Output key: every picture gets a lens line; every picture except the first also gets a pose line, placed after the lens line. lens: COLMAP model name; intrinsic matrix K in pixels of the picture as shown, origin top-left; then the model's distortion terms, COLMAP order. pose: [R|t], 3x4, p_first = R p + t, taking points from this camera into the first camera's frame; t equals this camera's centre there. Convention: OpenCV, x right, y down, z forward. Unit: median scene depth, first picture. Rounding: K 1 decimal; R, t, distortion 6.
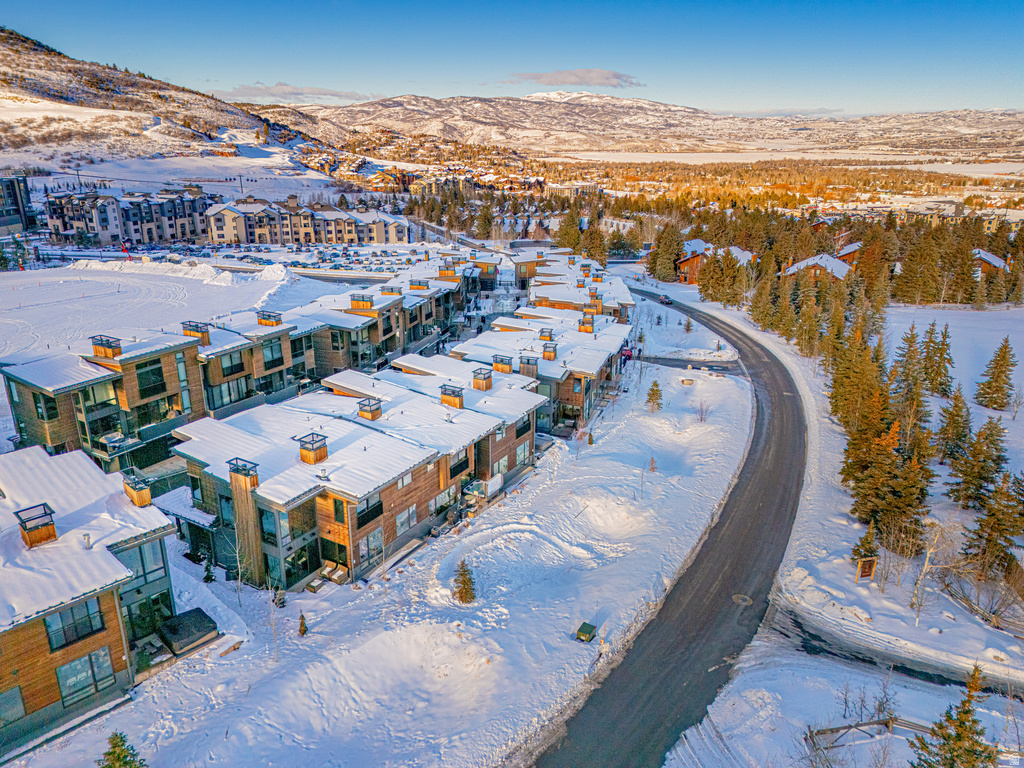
lens RADIAL K [[743.1, 0, 512.0], [0, 743.1, 384.0], [0, 0, 1]] dist [0.074137, -0.061551]
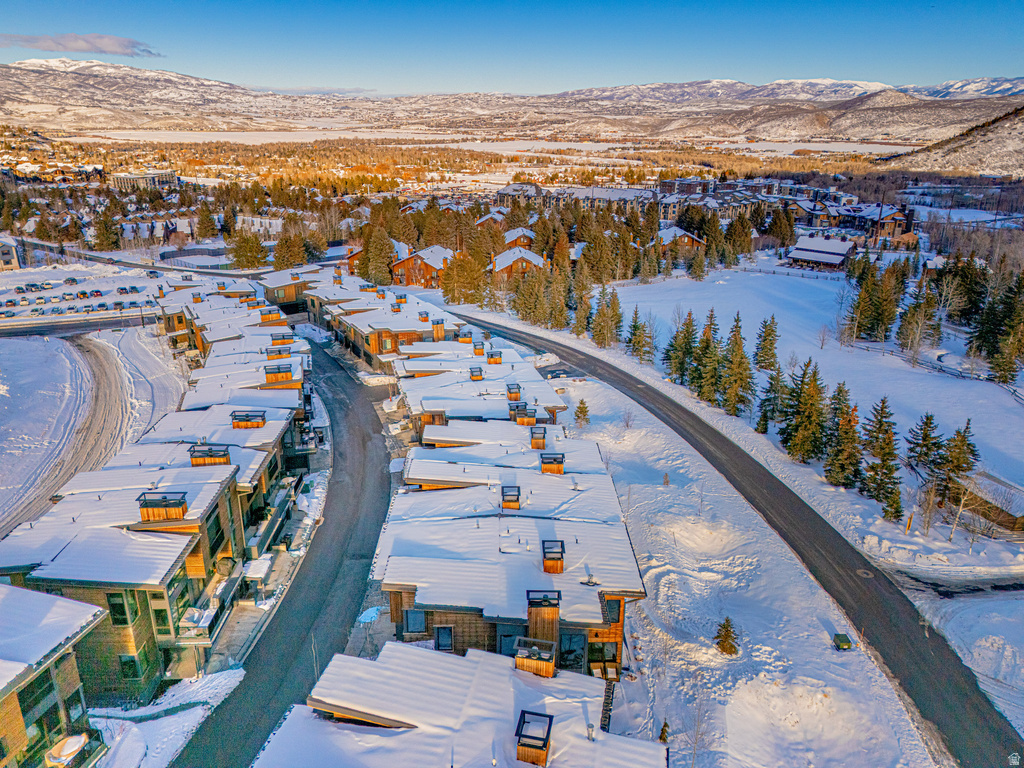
lens RADIAL K [[743.1, 0, 512.0], [0, 743.1, 384.0], [0, 0, 1]] dist [0.074137, -0.061551]
pose [[0.849065, -0.181351, 0.496186, -0.117770], [0.168371, 0.983148, 0.071216, -0.033127], [-0.500739, 0.023076, 0.865291, 0.029435]]
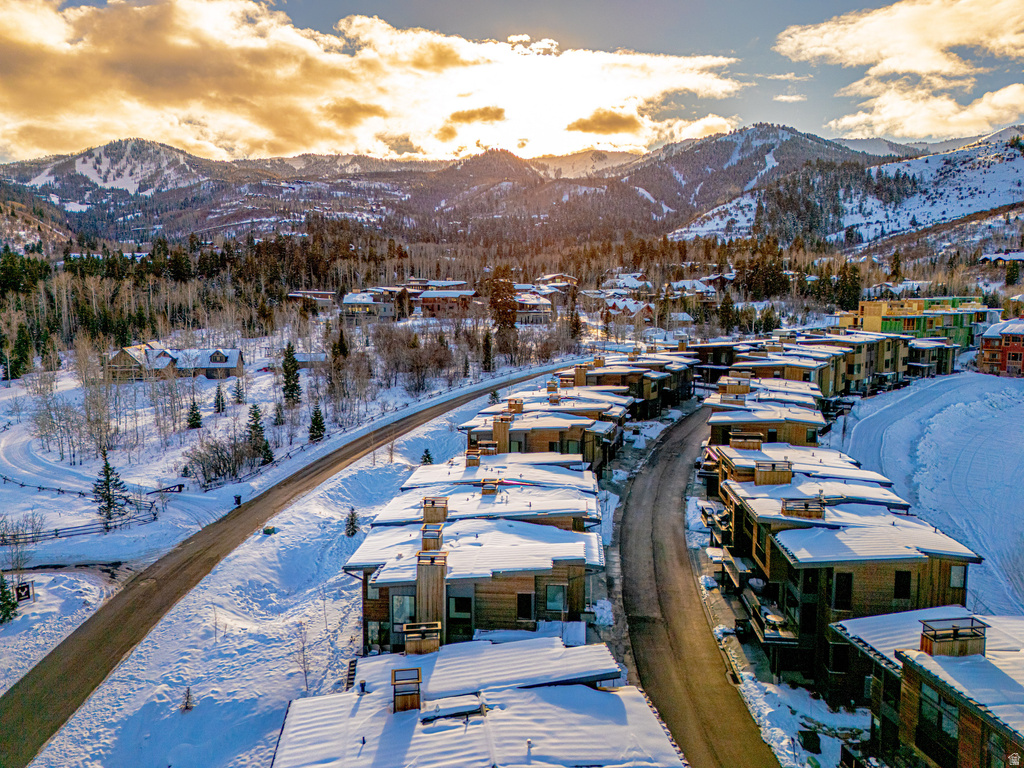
lens RADIAL K [[743.1, 0, 512.0], [0, 743.1, 384.0], [0, 0, 1]] dist [0.074137, -0.061551]
pose [[-0.895076, 0.045857, -0.443550, 0.047220], [-0.151672, 0.904081, 0.399541, -0.100252], [0.419327, 0.424894, -0.802266, 0.334888]]
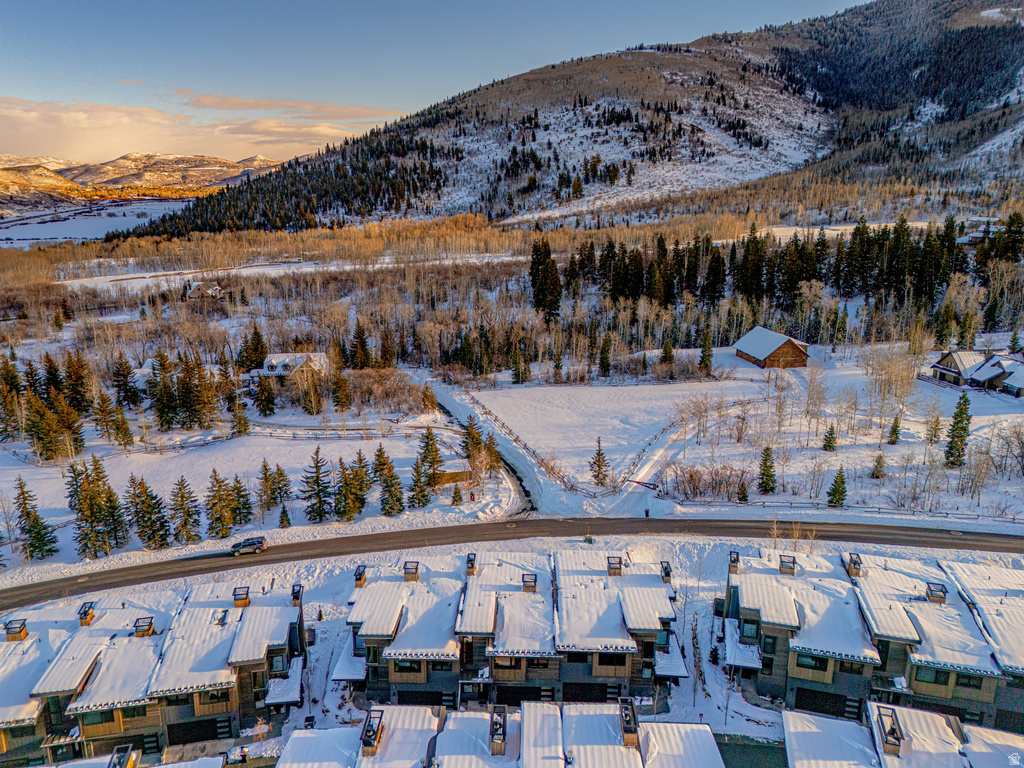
lens RADIAL K [[743.1, 0, 512.0], [0, 743.1, 384.0], [0, 0, 1]] dist [0.074137, -0.061551]
pose [[-0.497992, -0.235877, 0.834486, -0.208668], [0.274000, 0.870198, 0.409486, -0.141986], [-0.822756, 0.432570, -0.368721, 0.245746]]
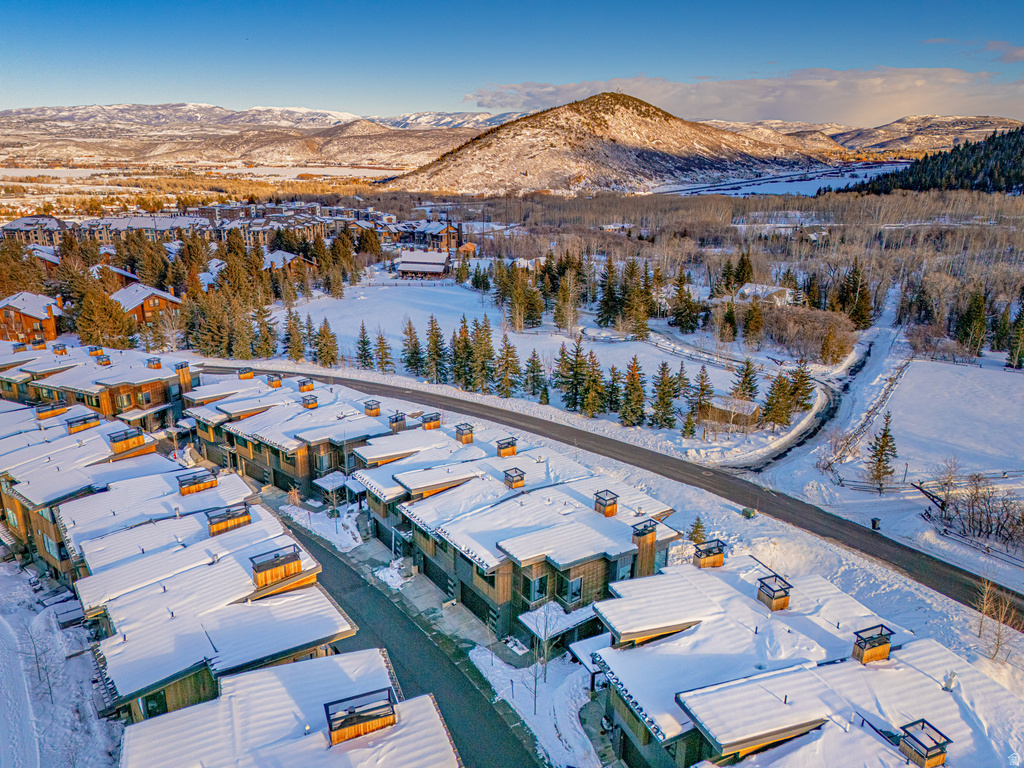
lens RADIAL K [[743.1, 0, 512.0], [0, 743.1, 384.0], [0, 0, 1]] dist [0.074137, -0.061551]
pose [[0.381695, -0.288849, 0.877995, -0.203827], [0.291282, 0.939102, 0.182322, -0.054650], [-0.877191, 0.186153, 0.442588, 0.090786]]
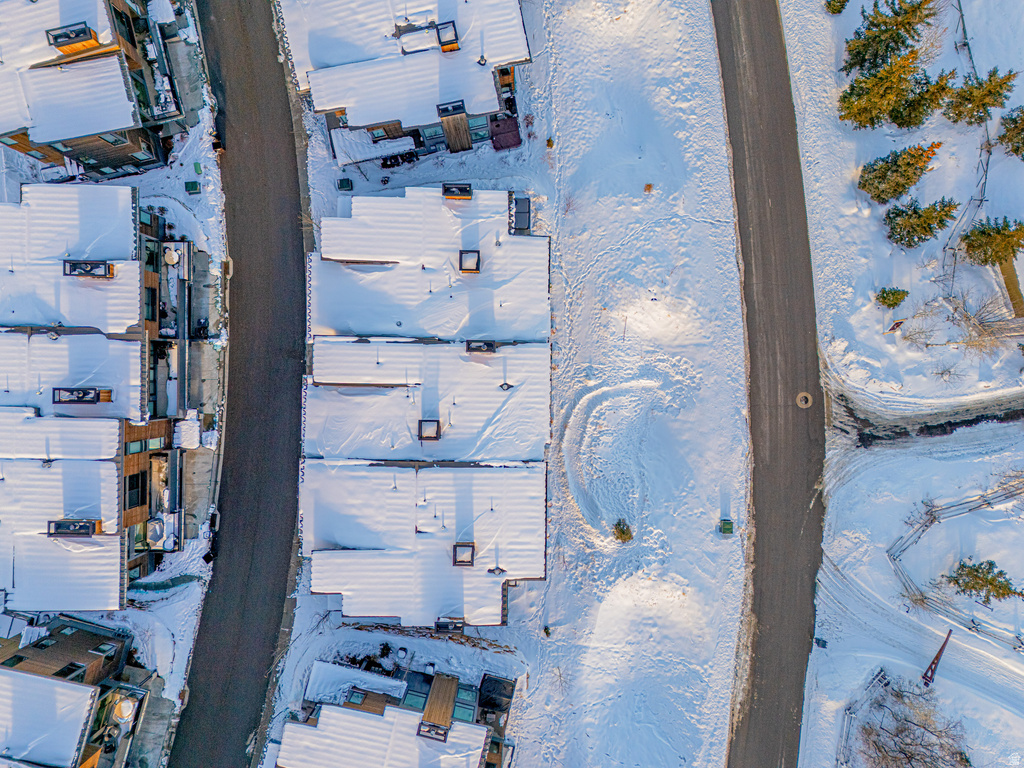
lens RADIAL K [[743.1, 0, 512.0], [0, 743.1, 384.0], [0, 0, 1]] dist [0.074137, -0.061551]
pose [[0.863045, -0.504843, -0.016950, -0.011262], [0.183127, 0.281435, 0.941944, -0.148689], [-0.470764, -0.816044, 0.335341, 0.127795]]
